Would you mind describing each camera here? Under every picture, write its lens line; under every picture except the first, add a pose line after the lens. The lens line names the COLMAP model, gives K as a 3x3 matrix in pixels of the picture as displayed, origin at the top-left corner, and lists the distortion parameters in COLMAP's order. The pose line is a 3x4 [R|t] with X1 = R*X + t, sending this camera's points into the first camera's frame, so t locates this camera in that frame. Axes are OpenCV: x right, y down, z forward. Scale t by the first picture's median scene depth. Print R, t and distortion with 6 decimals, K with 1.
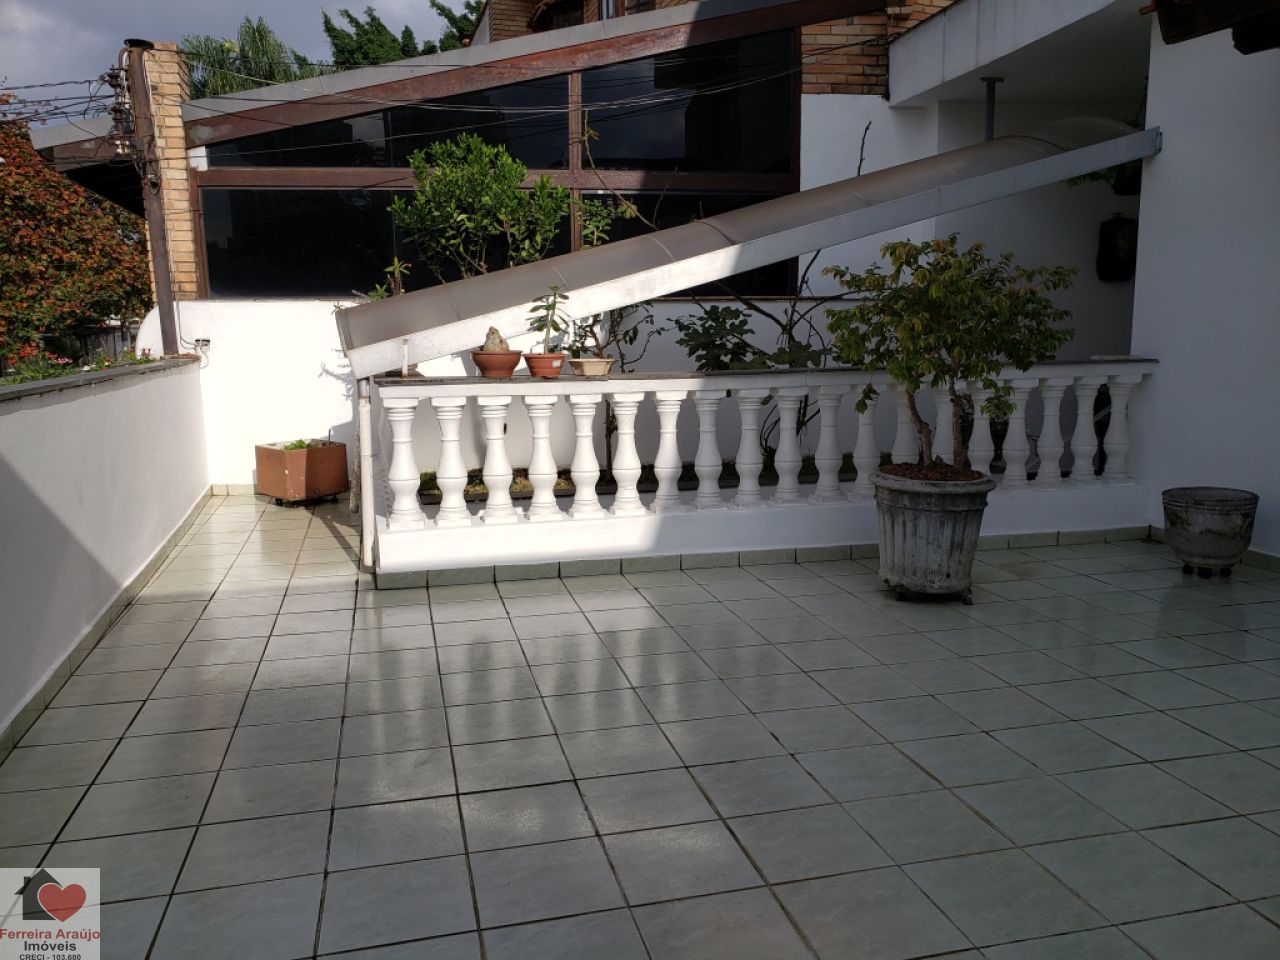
lens RADIAL K [[994.3, 0, 639.8], [0, 994.3, 479.6], [0, 0, 1]] dist [0.023843, -0.006026]
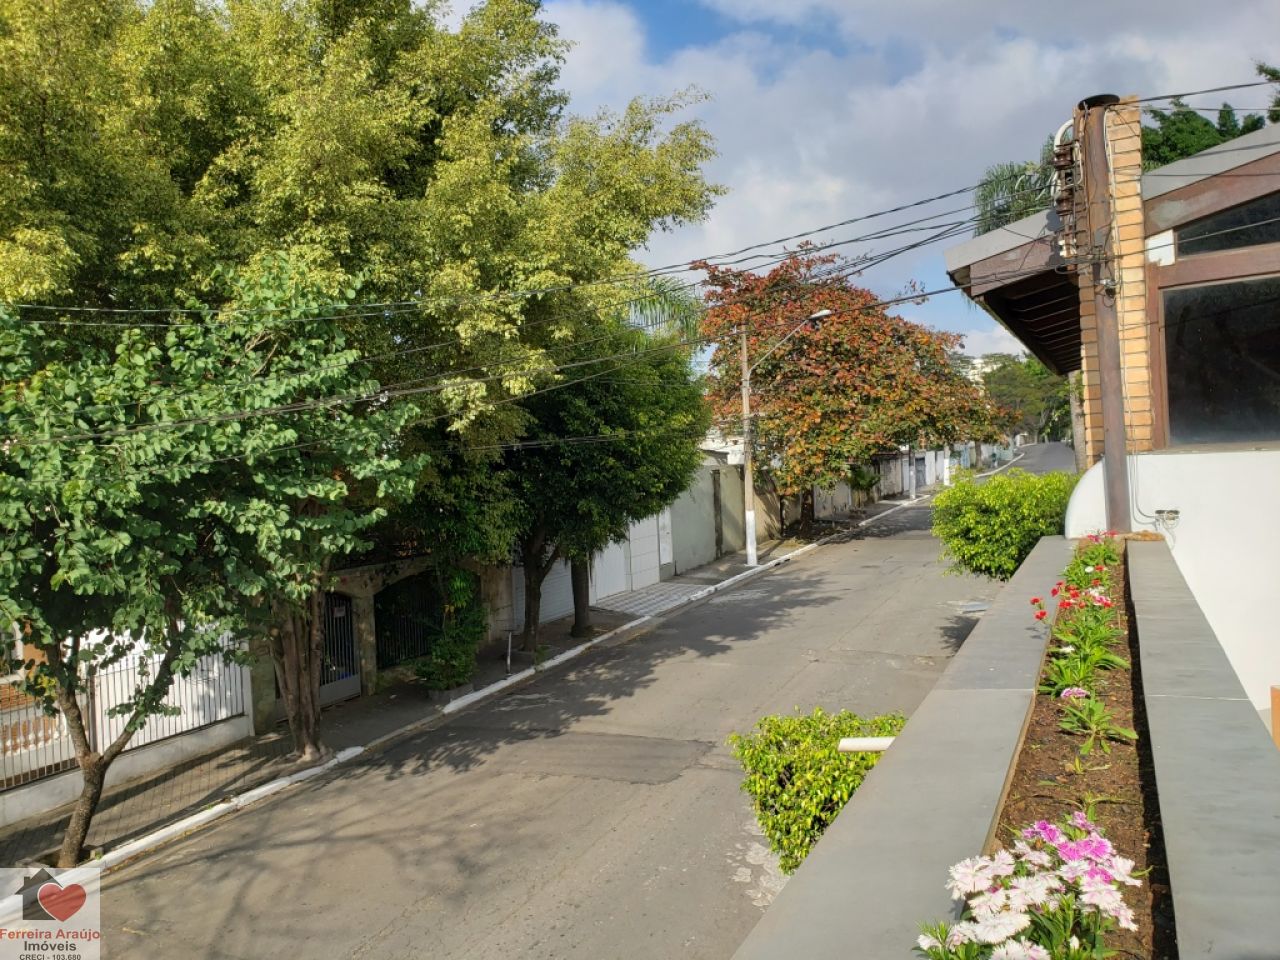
lens RADIAL K [[994.3, 0, 638.9], [0, 994.3, 475.9], [0, 0, 1]] dist [0.023843, -0.006026]
pose [[0.745718, -0.019815, -0.665967, -0.151864], [-0.059848, 0.993525, -0.096576, -0.046004], [0.663568, 0.111876, 0.739704, 0.160178]]
